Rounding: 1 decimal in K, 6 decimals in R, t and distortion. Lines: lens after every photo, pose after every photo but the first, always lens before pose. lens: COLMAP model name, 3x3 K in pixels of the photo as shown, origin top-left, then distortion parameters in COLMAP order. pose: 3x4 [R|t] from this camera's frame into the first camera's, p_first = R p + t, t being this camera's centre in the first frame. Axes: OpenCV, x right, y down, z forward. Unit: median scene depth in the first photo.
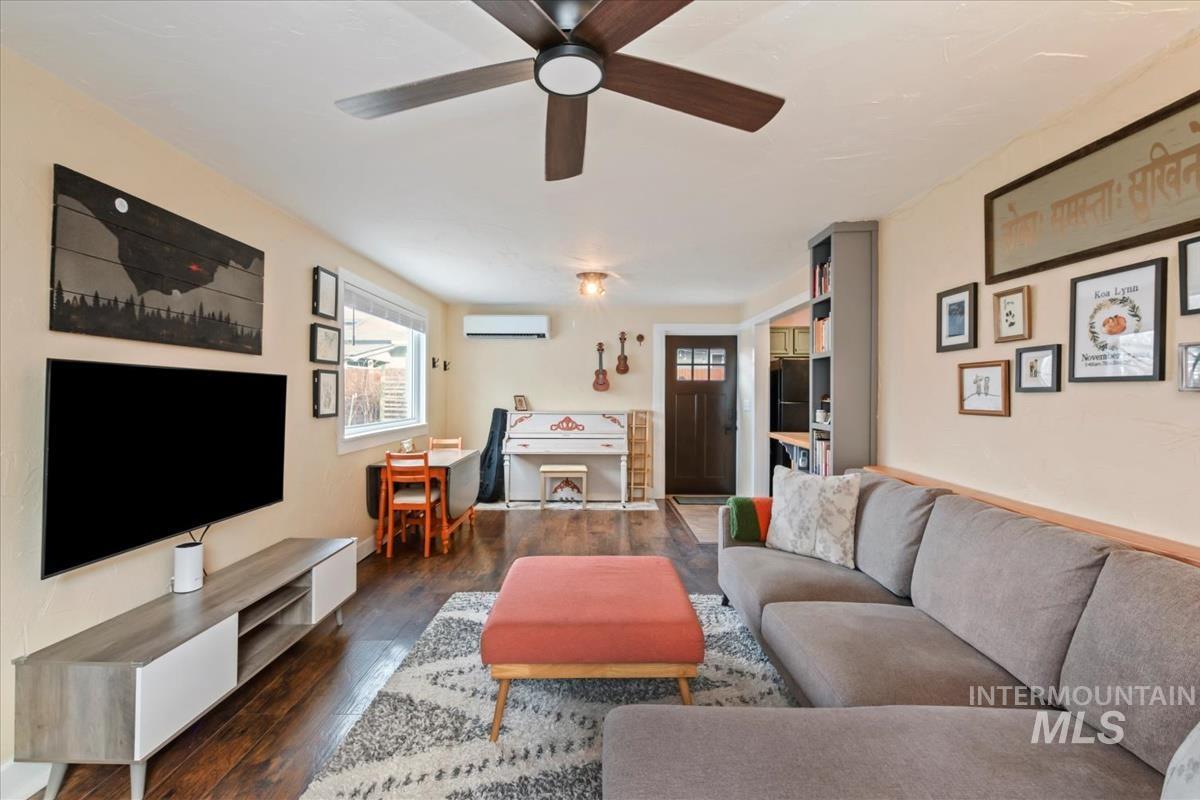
lens RADIAL K [[519.2, 0, 595.7], [0, 519.2, 396.0], [0, 0, 1]] dist [0.010204, -0.000374]
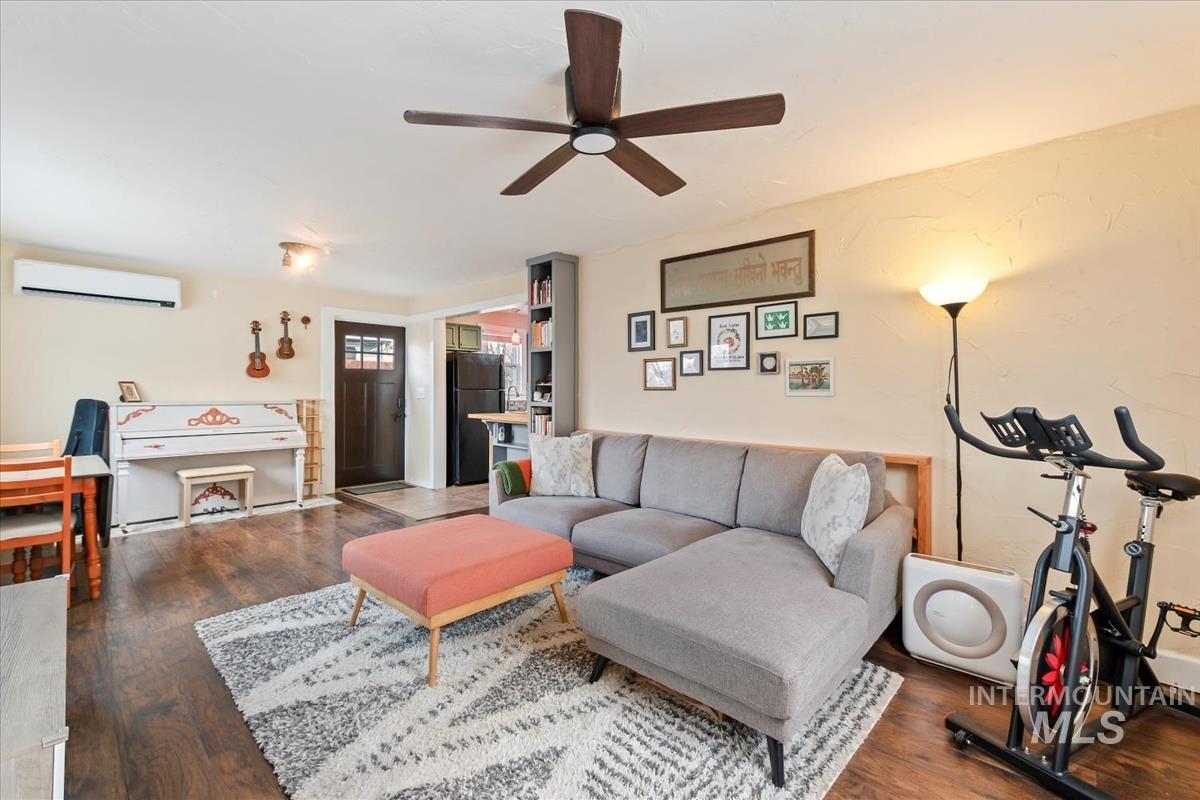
lens RADIAL K [[519.2, 0, 599.4], [0, 519.2, 392.3], [0, 0, 1]] dist [0.010204, -0.000374]
pose [[0.674651, -0.001895, 0.738135, -0.486009], [0.003686, 0.999993, -0.000802, 0.034617], [-0.738128, 0.003261, 0.674653, 0.009799]]
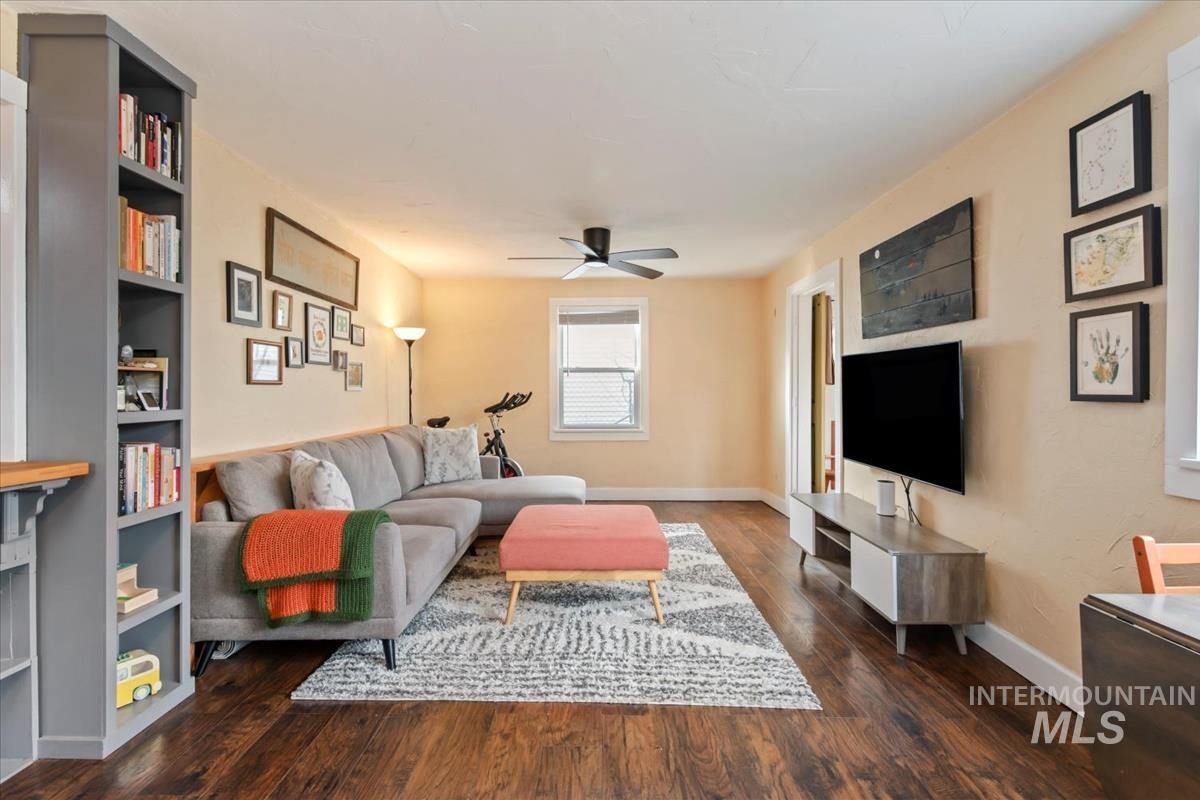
lens RADIAL K [[519.2, 0, 600.8], [0, 519.2, 391.2], [0, 0, 1]] dist [0.010204, -0.000374]
pose [[-0.999990, -0.002276, -0.003925, -0.028313], [-0.002302, 0.999974, 0.006796, 0.033358], [0.003910, 0.006805, -0.999969, 1.725257]]
